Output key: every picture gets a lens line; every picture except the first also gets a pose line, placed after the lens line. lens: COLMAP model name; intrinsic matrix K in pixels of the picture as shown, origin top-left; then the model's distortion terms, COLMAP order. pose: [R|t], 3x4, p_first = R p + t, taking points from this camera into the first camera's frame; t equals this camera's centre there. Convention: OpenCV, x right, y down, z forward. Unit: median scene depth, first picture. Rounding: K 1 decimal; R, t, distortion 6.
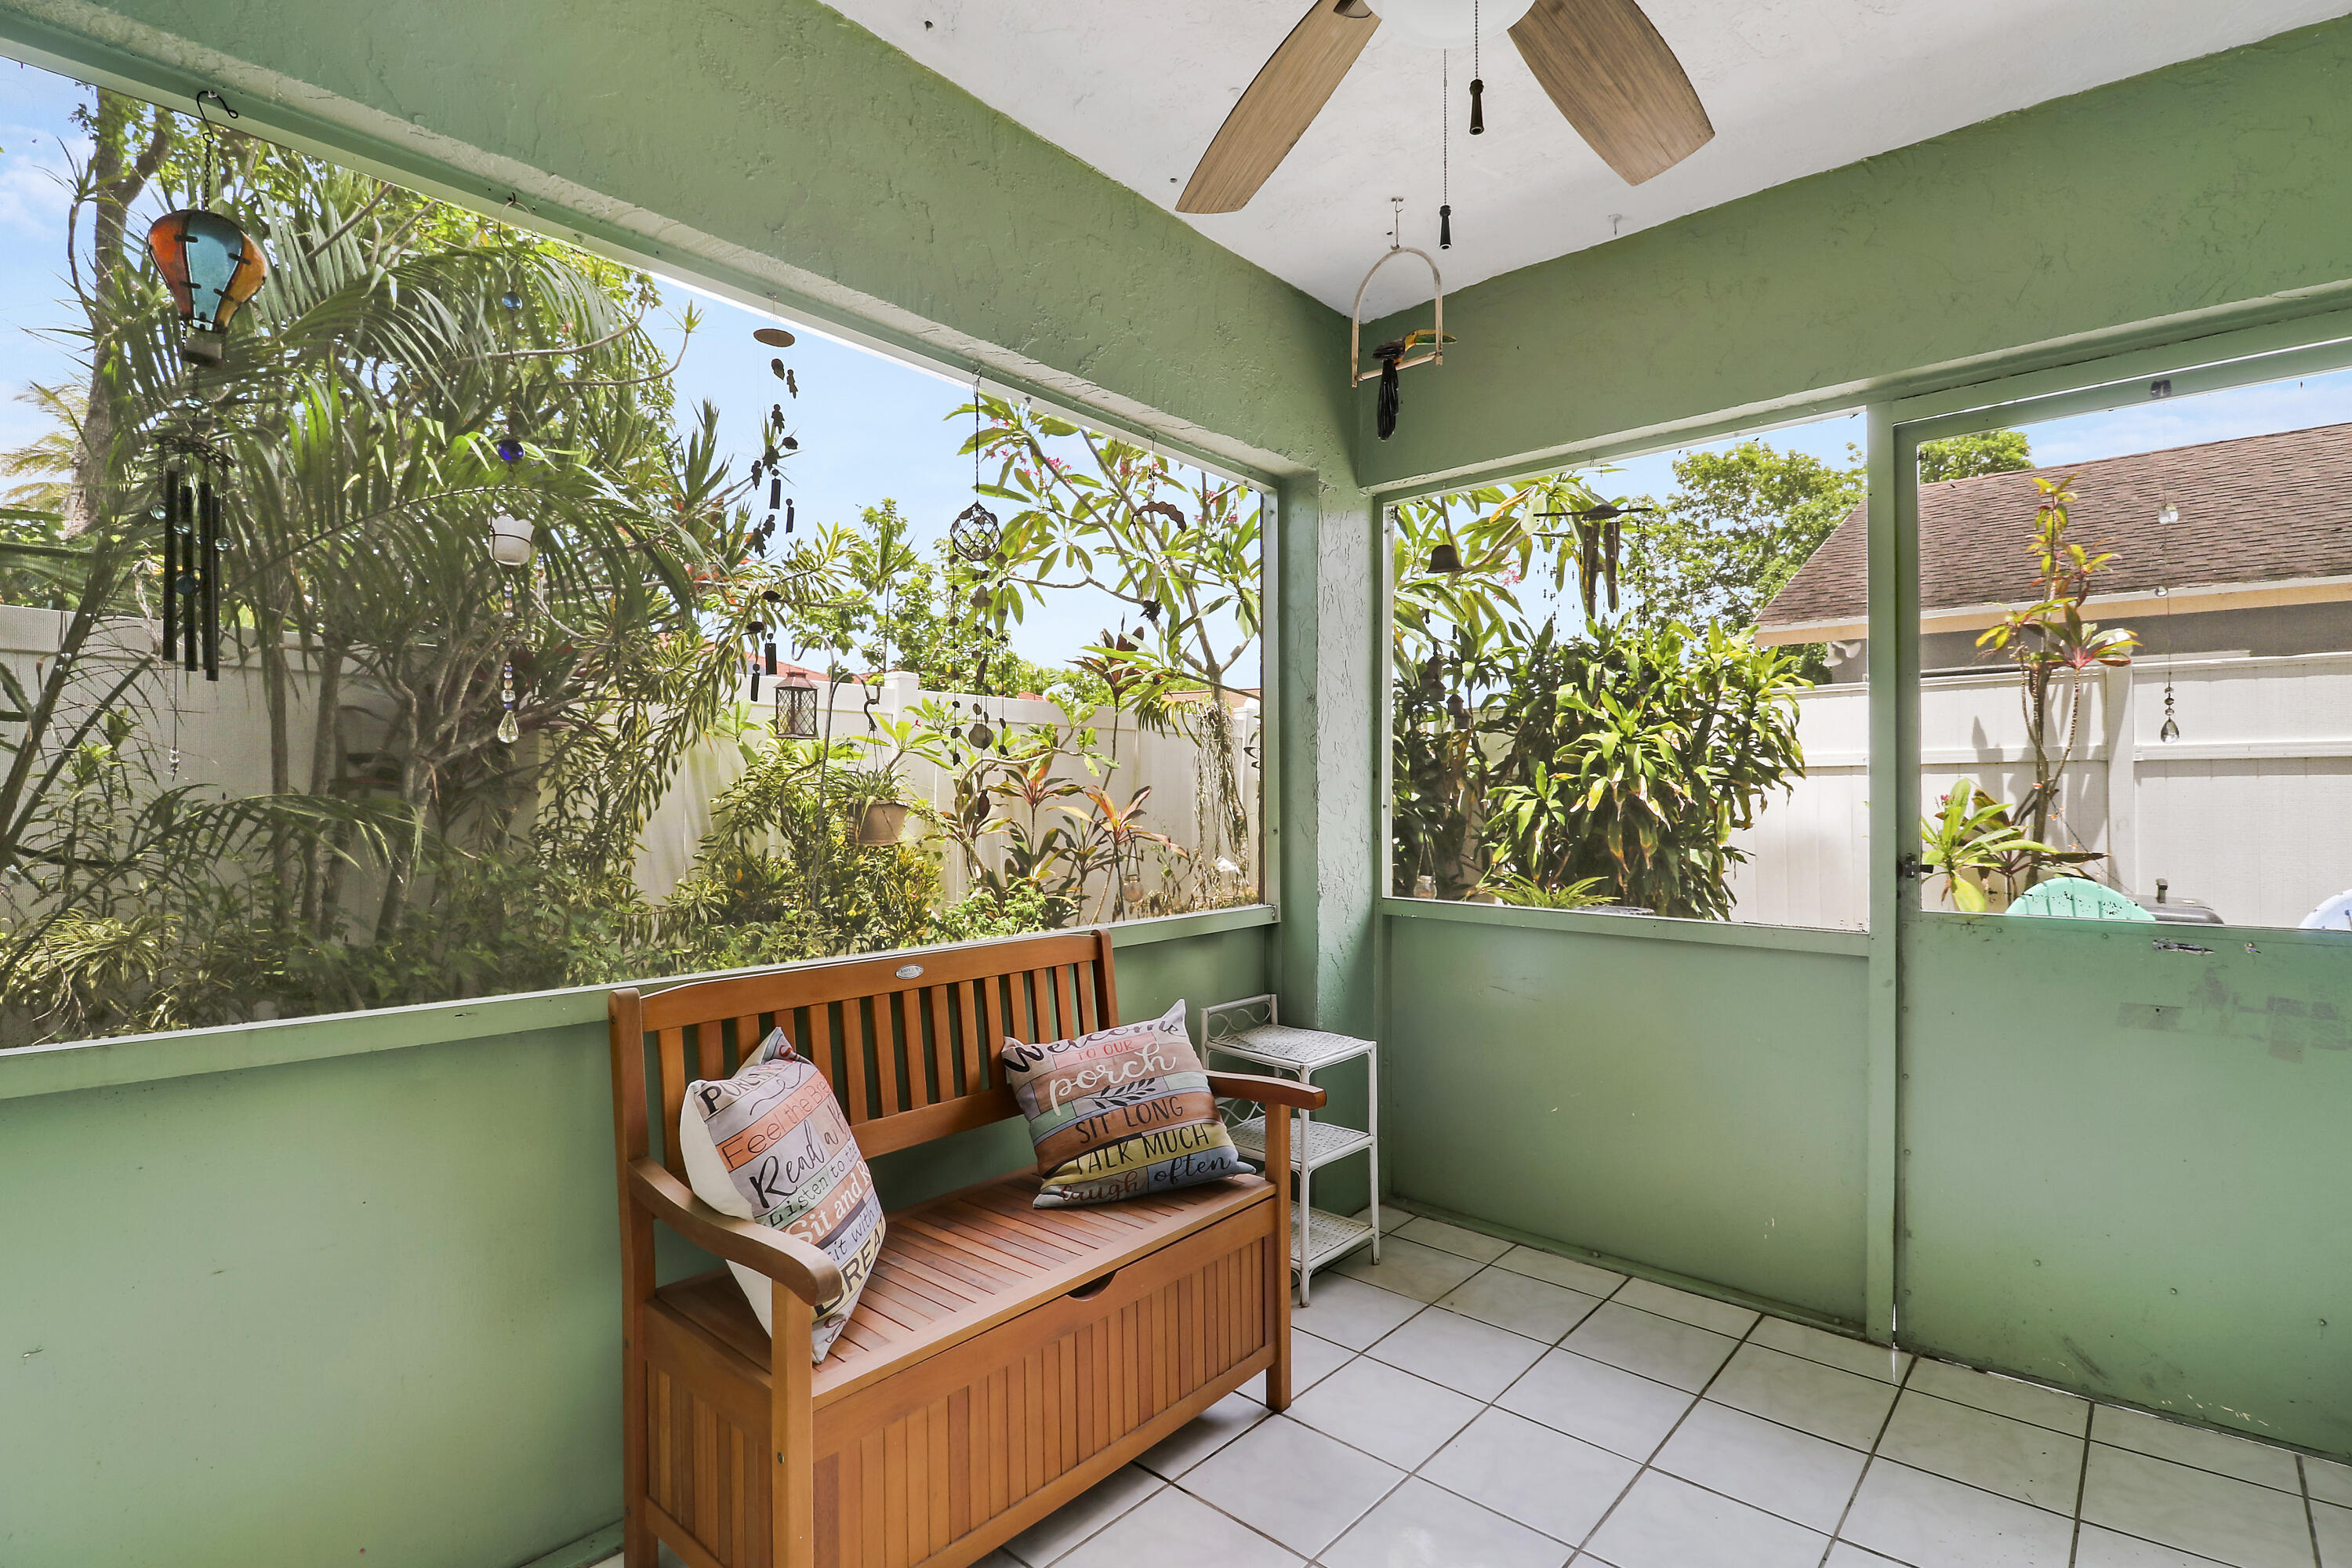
lens RADIAL K [[1100.9, 0, 1180.9], [0, 1100.9, 804.9], [0, 0, 1]] dist [-0.002140, -0.011091]
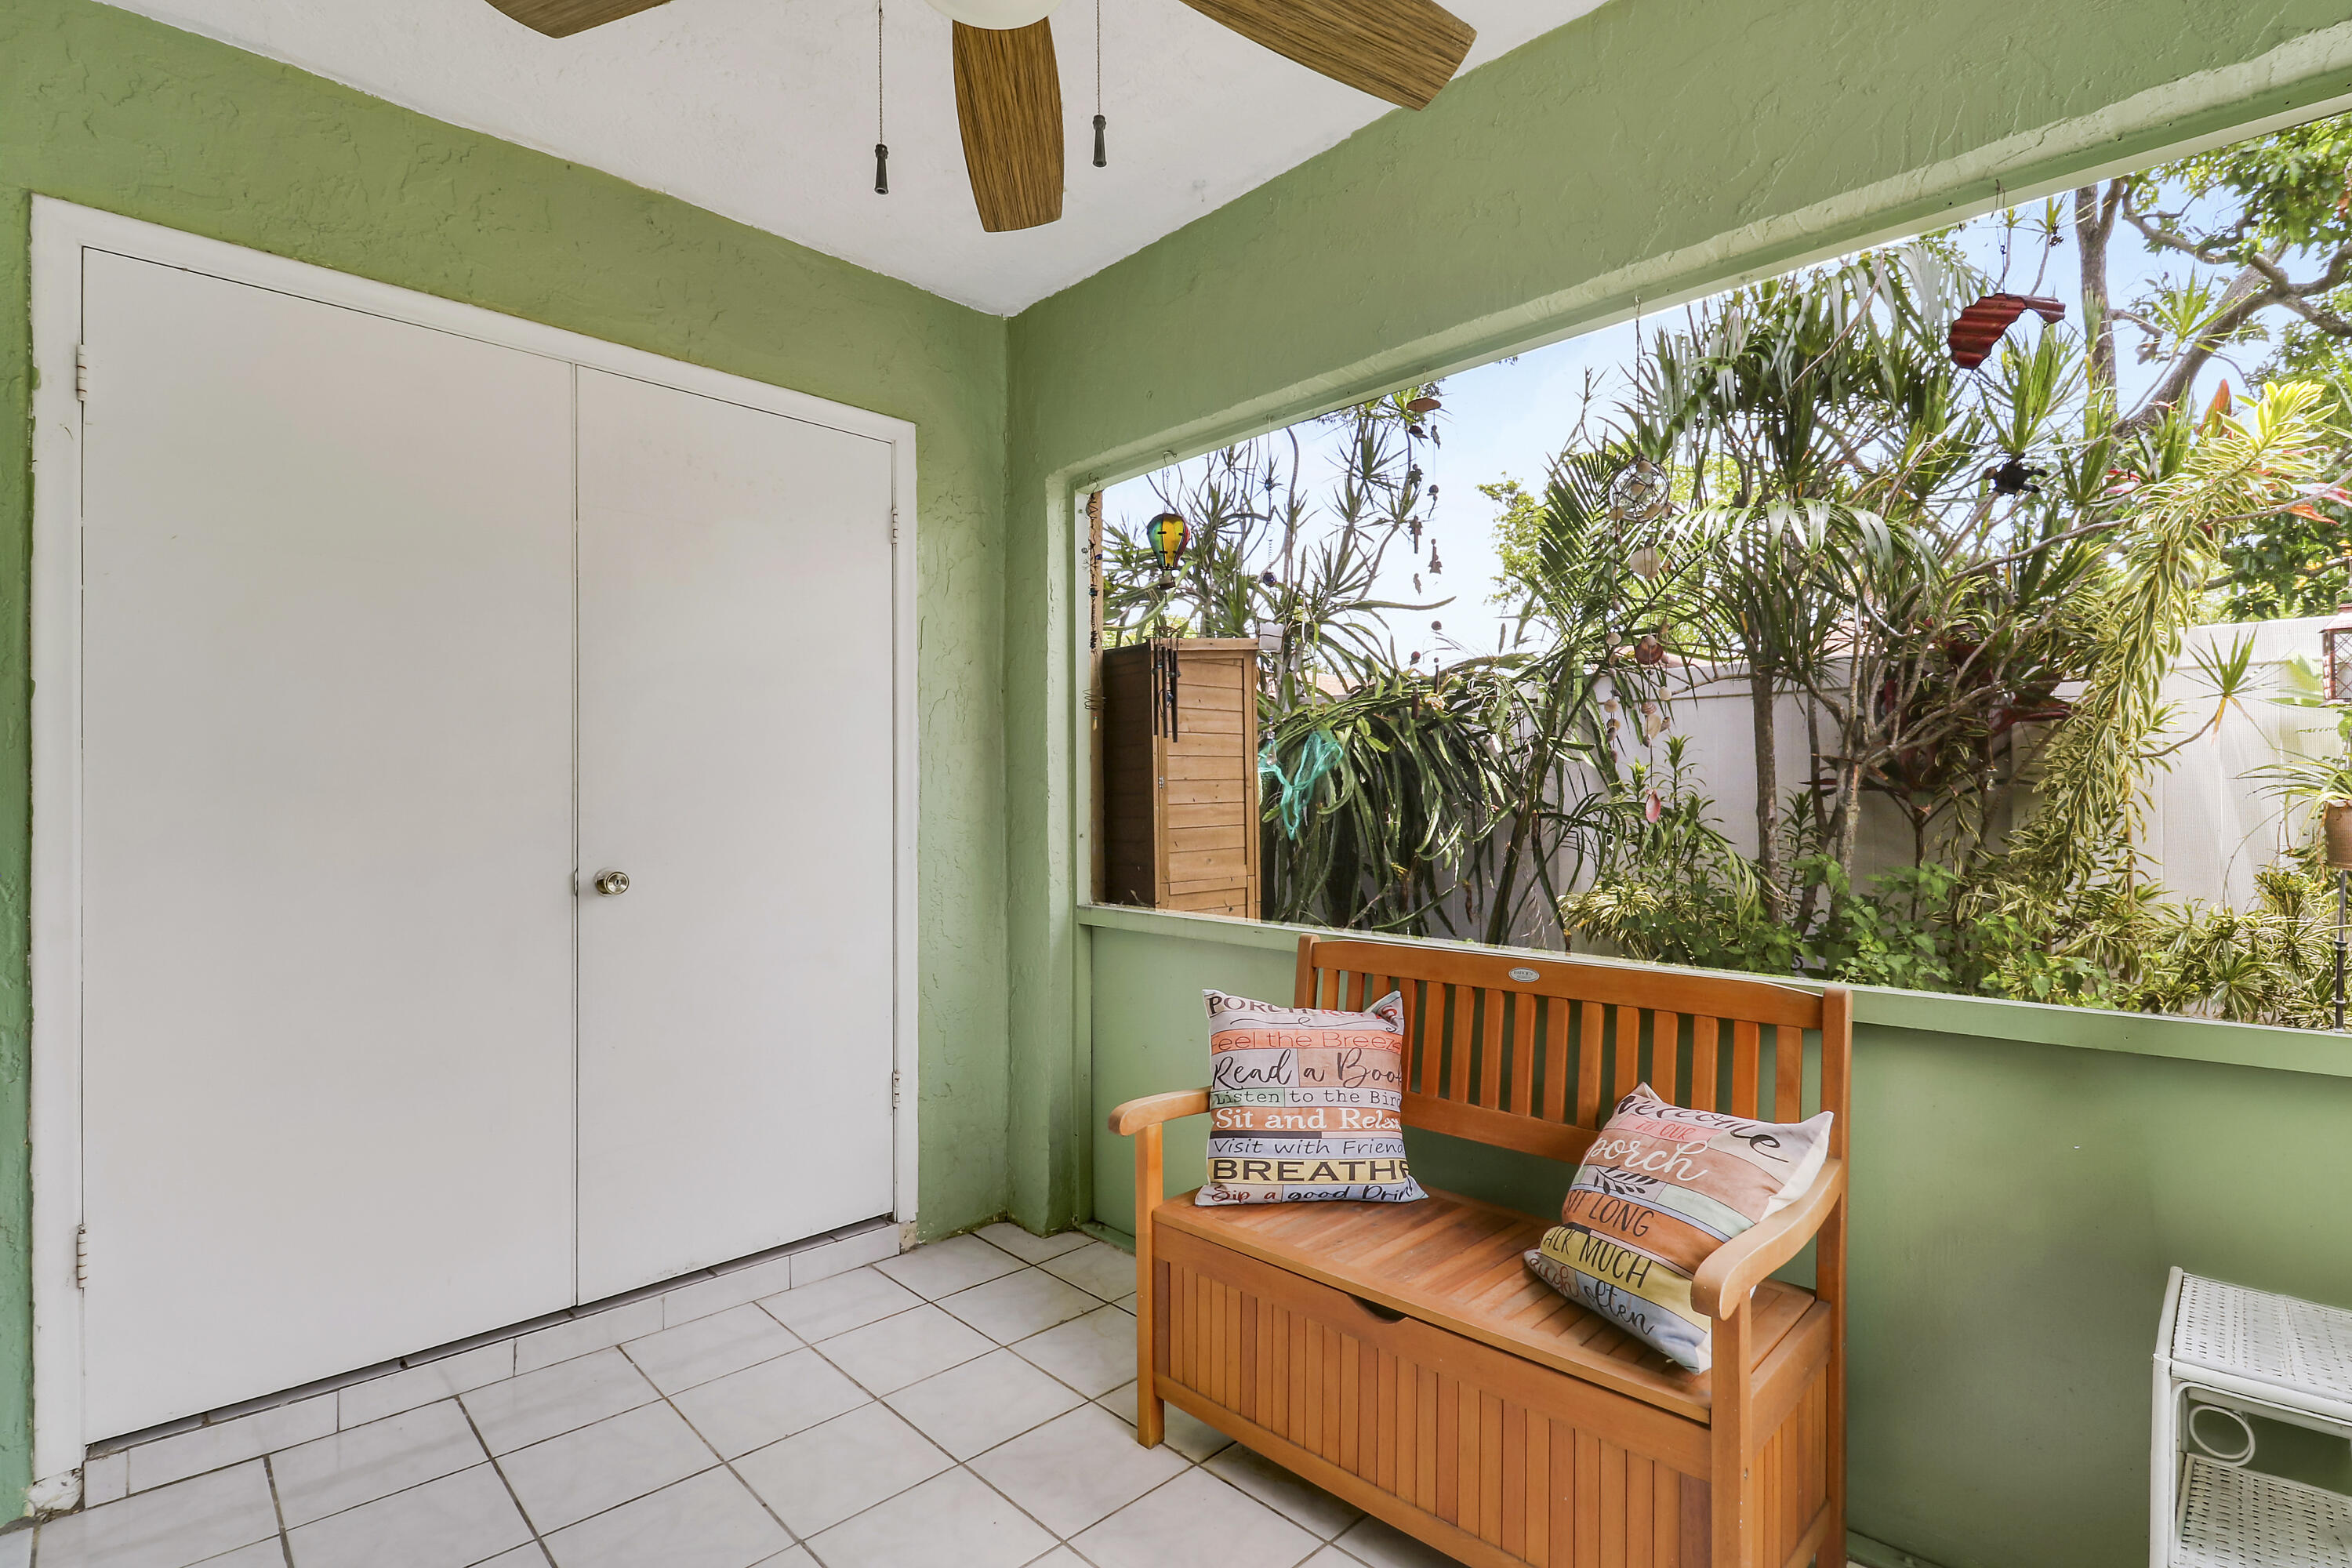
lens RADIAL K [[1100.9, 0, 1182.8], [0, 1100.9, 783.5], [0, 0, 1]] dist [-0.002140, -0.011091]
pose [[-0.056886, -0.005288, -0.998367, 0.828765], [-0.007803, 0.999958, -0.004852, -0.013282], [0.998350, 0.007514, -0.056925, 0.823242]]
